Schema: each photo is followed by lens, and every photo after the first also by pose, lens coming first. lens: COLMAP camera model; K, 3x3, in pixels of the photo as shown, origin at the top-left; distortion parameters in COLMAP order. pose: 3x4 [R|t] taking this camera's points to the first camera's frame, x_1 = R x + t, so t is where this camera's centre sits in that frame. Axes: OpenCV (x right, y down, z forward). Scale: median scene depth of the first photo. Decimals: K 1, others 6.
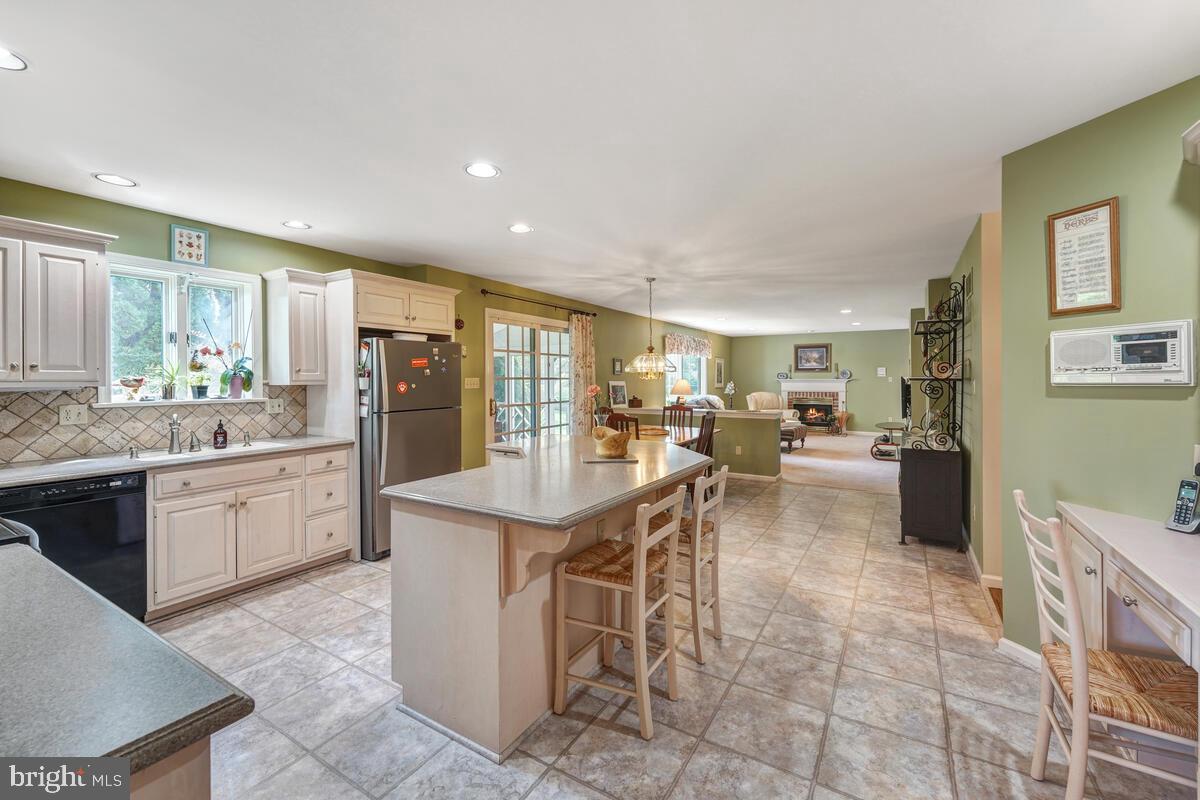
lens RADIAL K [[489.5, 0, 604.7], [0, 489.5, 380.0], [0, 0, 1]] dist [-0.002055, 0.000572]
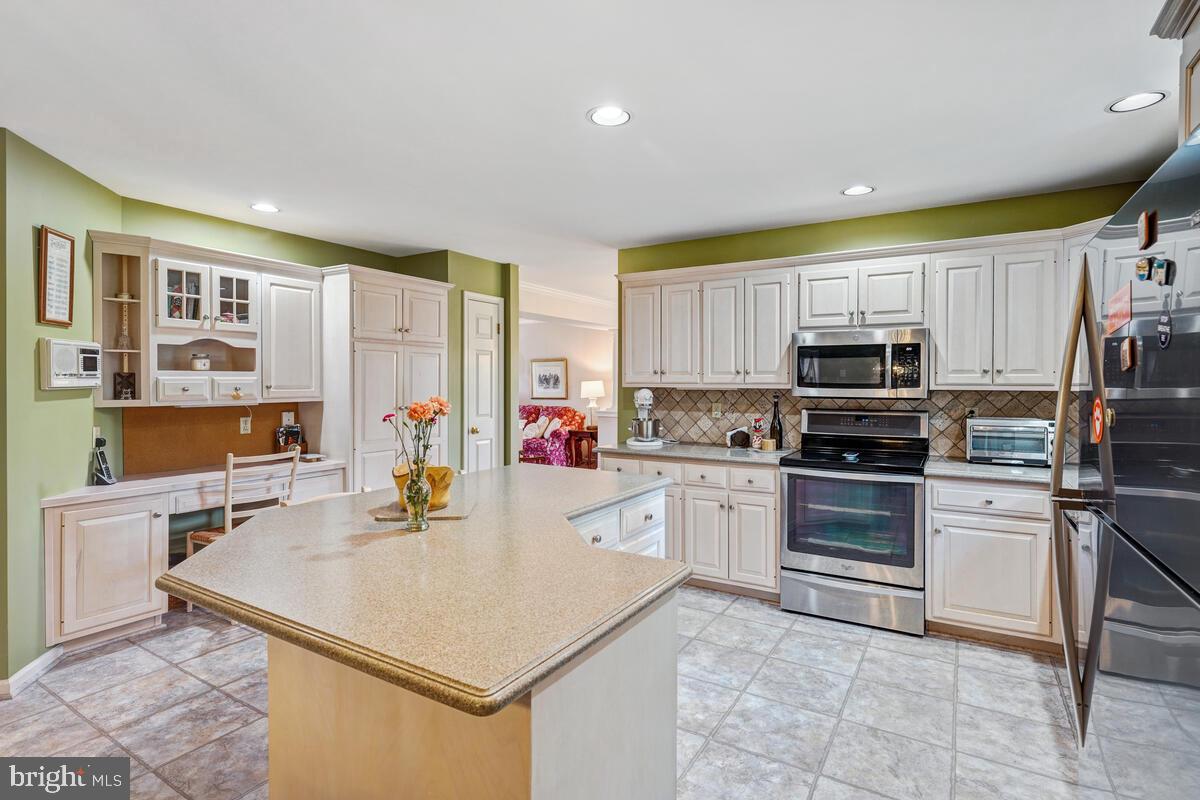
lens RADIAL K [[595.2, 0, 603.3], [0, 595.2, 388.5], [0, 0, 1]] dist [0.001773, 0.000069]
pose [[-0.999994, 0.000880, 0.003352, -0.242856], [0.000933, 0.999876, 0.015699, -0.008934], [-0.003338, 0.015702, -0.999871, 1.969034]]
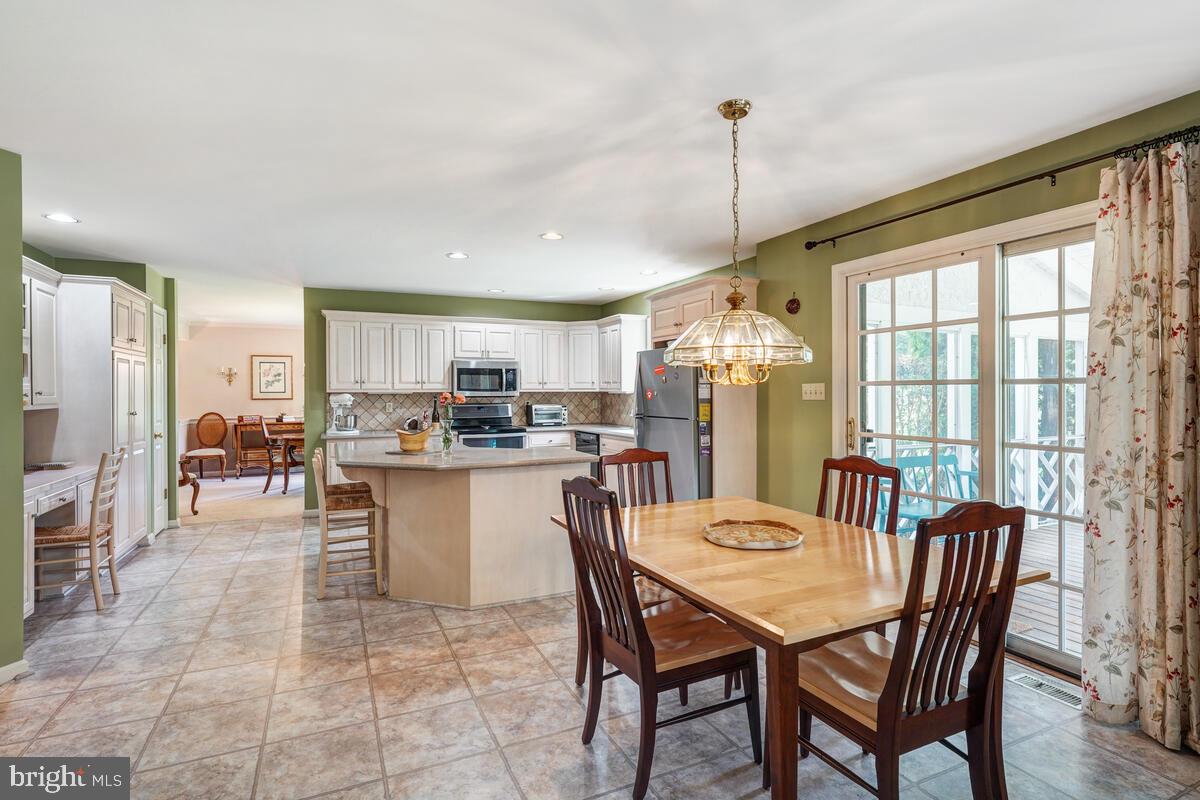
lens RADIAL K [[595.2, 0, 601.0], [0, 595.2, 396.1], [0, 0, 1]] dist [0.001773, 0.000069]
pose [[-0.559461, 0.011951, -0.828771, 1.094150], [0.003168, 0.999920, 0.012281, 0.003436], [0.828851, 0.004245, -0.559454, 2.472101]]
